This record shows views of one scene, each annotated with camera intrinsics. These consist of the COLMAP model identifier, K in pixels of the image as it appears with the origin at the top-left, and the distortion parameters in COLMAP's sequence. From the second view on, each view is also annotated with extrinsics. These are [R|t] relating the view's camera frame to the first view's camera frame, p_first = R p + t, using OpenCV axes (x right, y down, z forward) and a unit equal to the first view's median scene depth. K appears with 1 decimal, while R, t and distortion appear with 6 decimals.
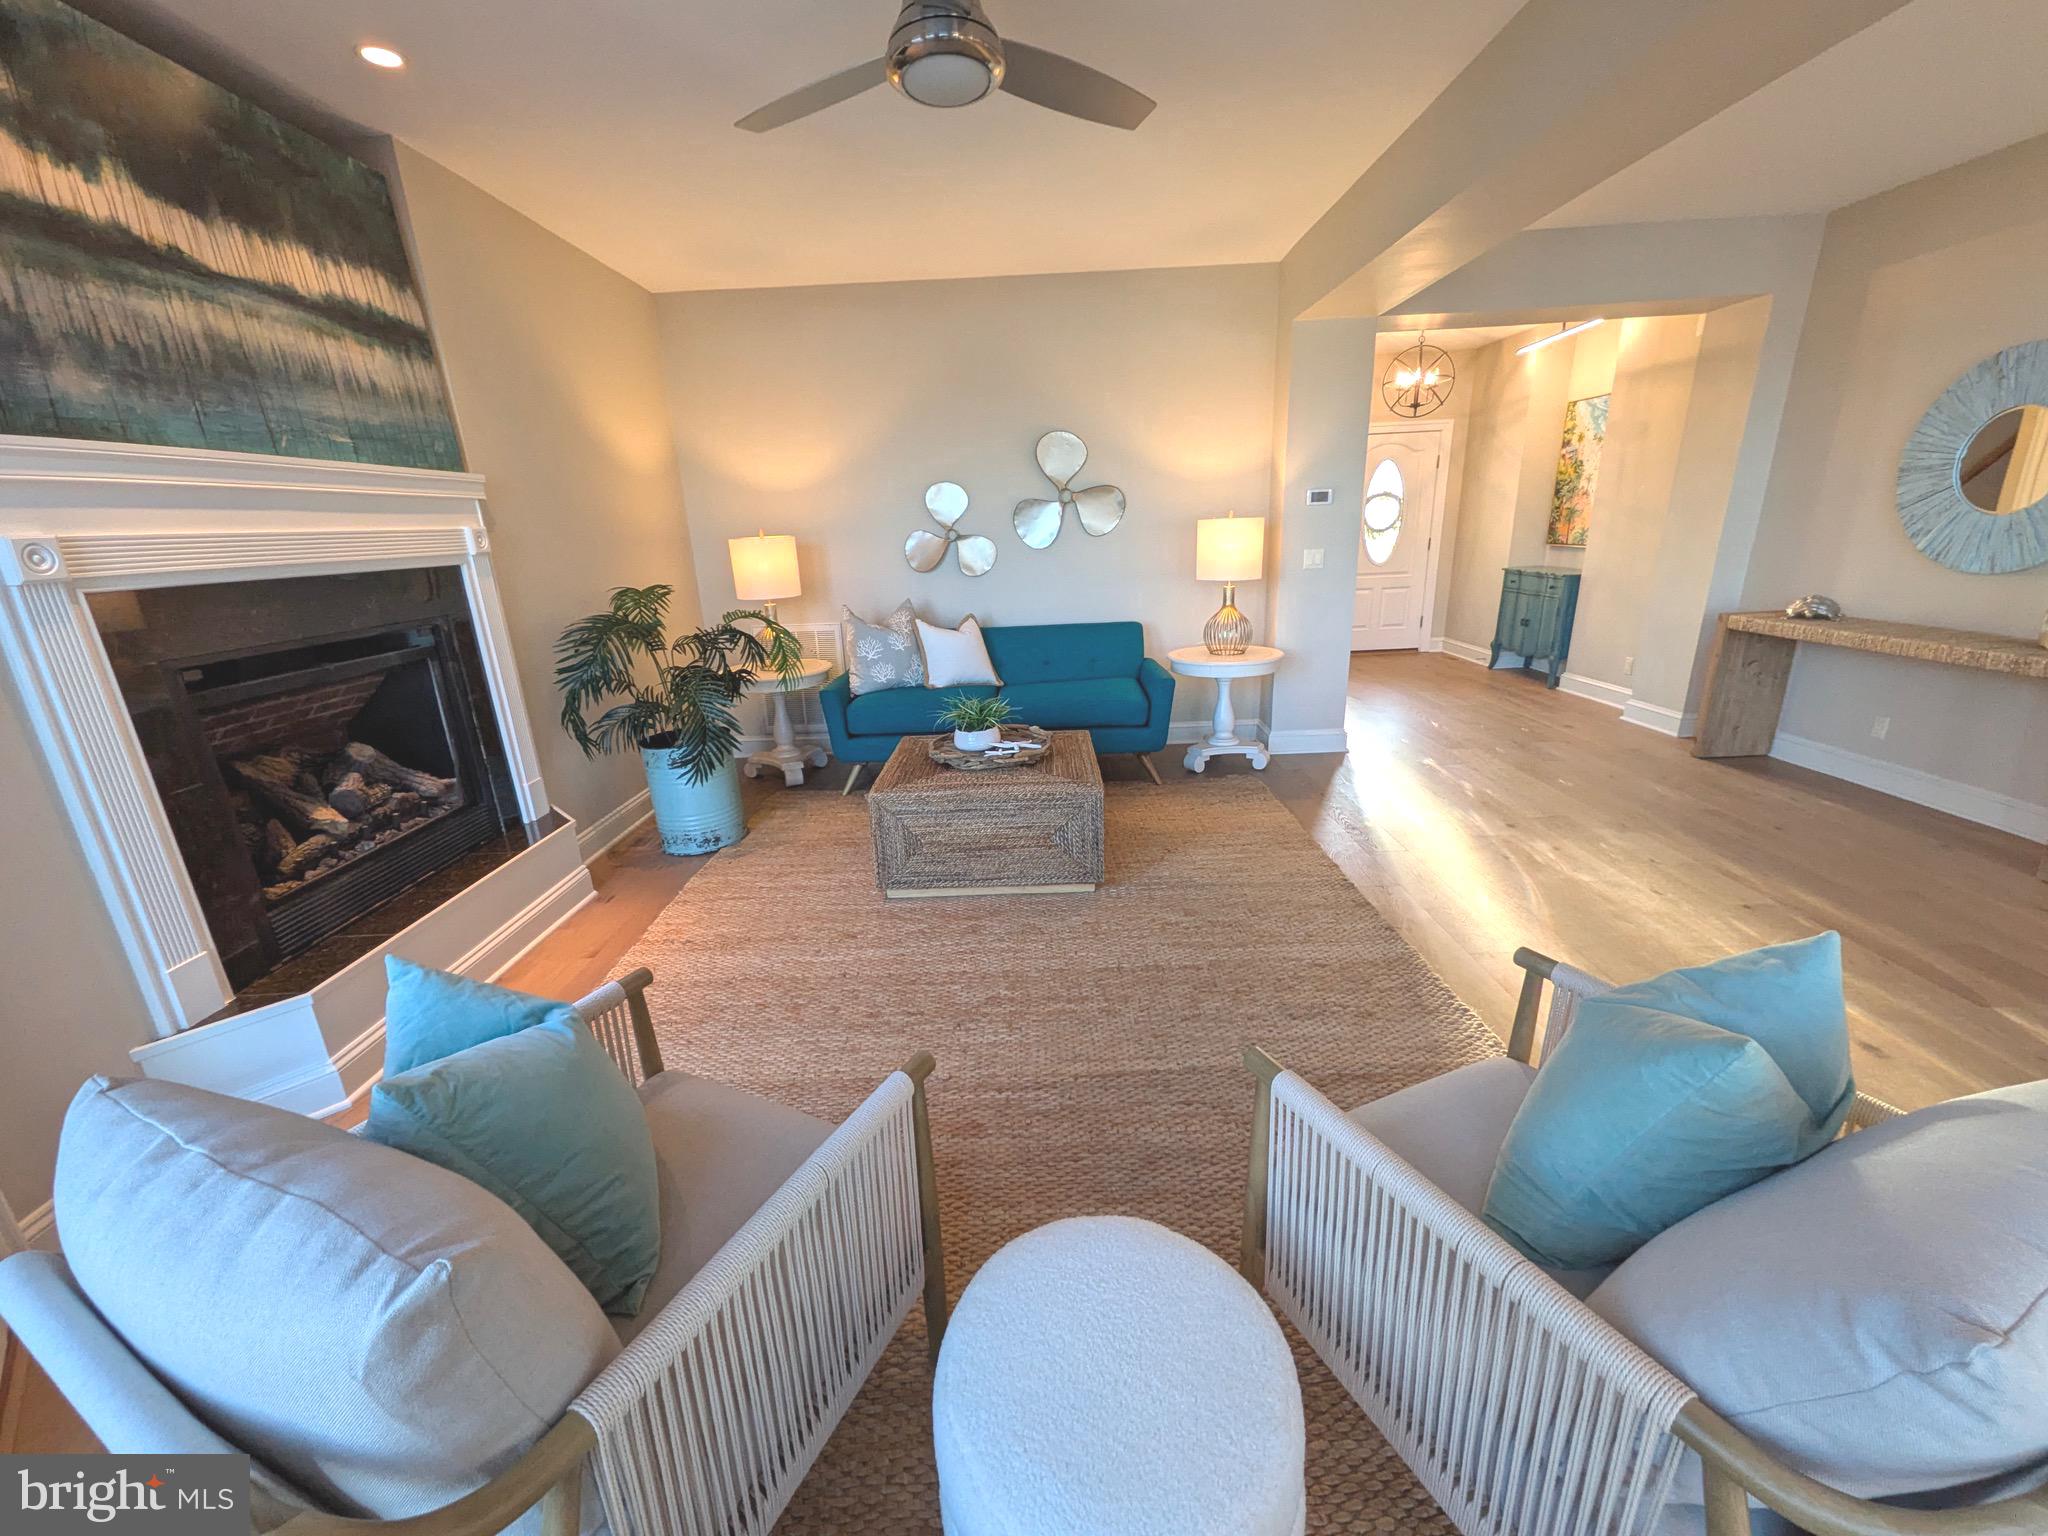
lens RADIAL K [[805.9, 0, 1018.9], [0, 805.9, 771.0], [0, 0, 1]] dist [0.009514, -0.002420]
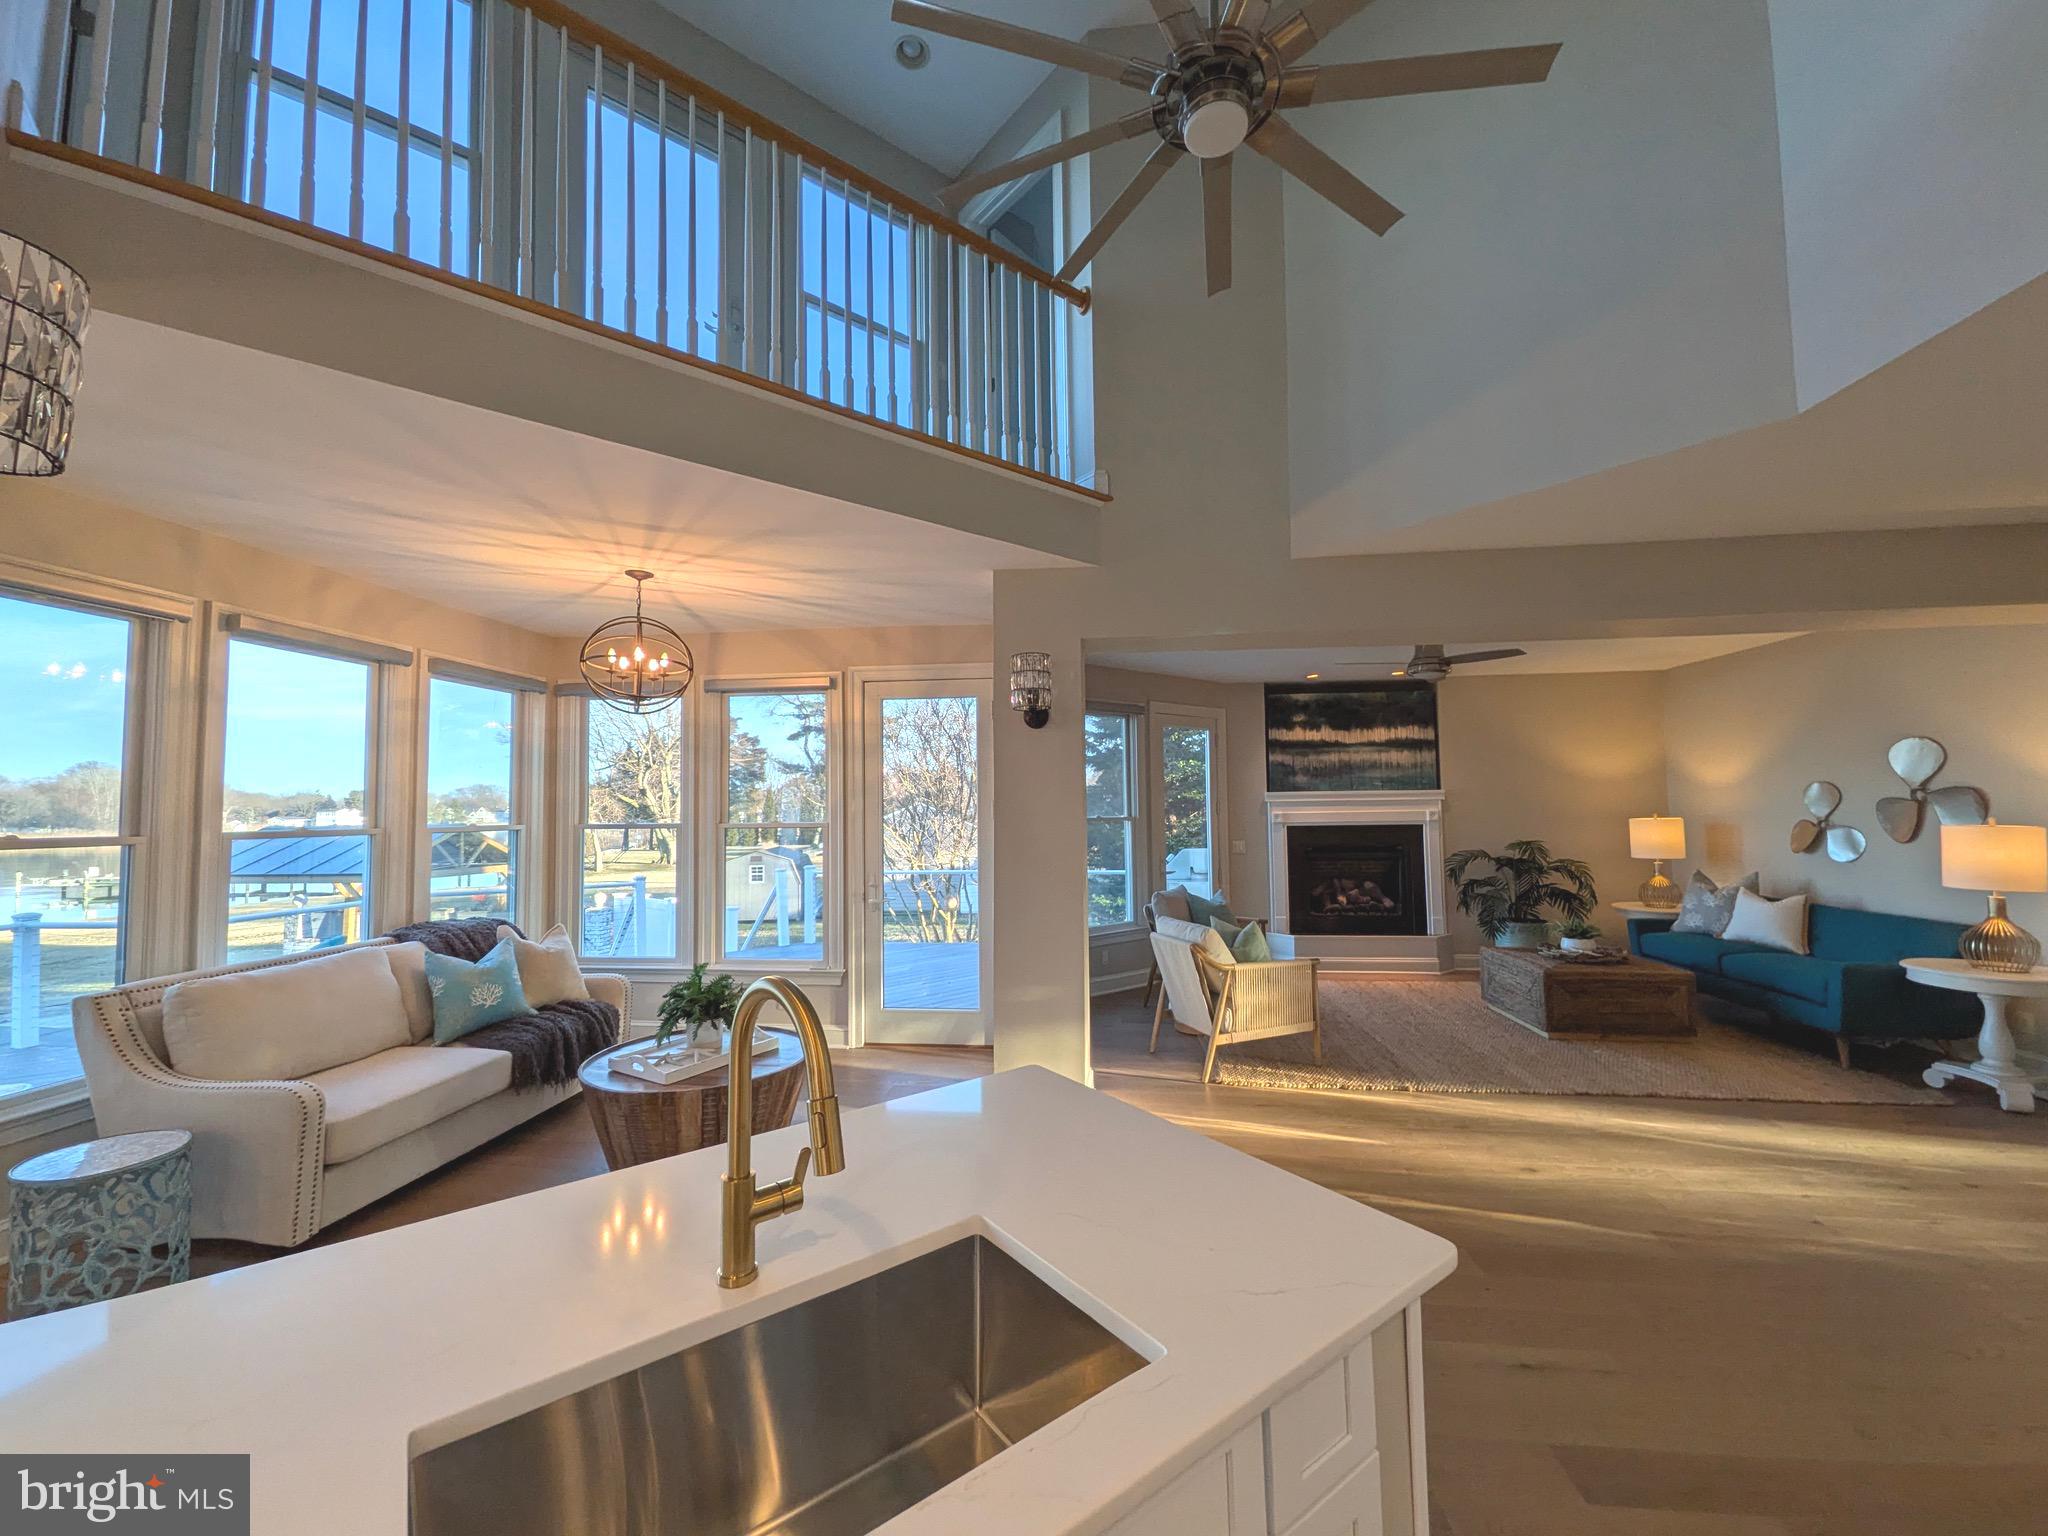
lens RADIAL K [[805.9, 0, 1018.8], [0, 805.9, 772.0], [0, 0, 1]] dist [0.009514, -0.002420]
pose [[-0.102463, -0.005608, -0.994721, 1.545952], [-0.280345, 0.959613, 0.023467, -0.090261], [0.954415, 0.281269, -0.099897, -0.008305]]
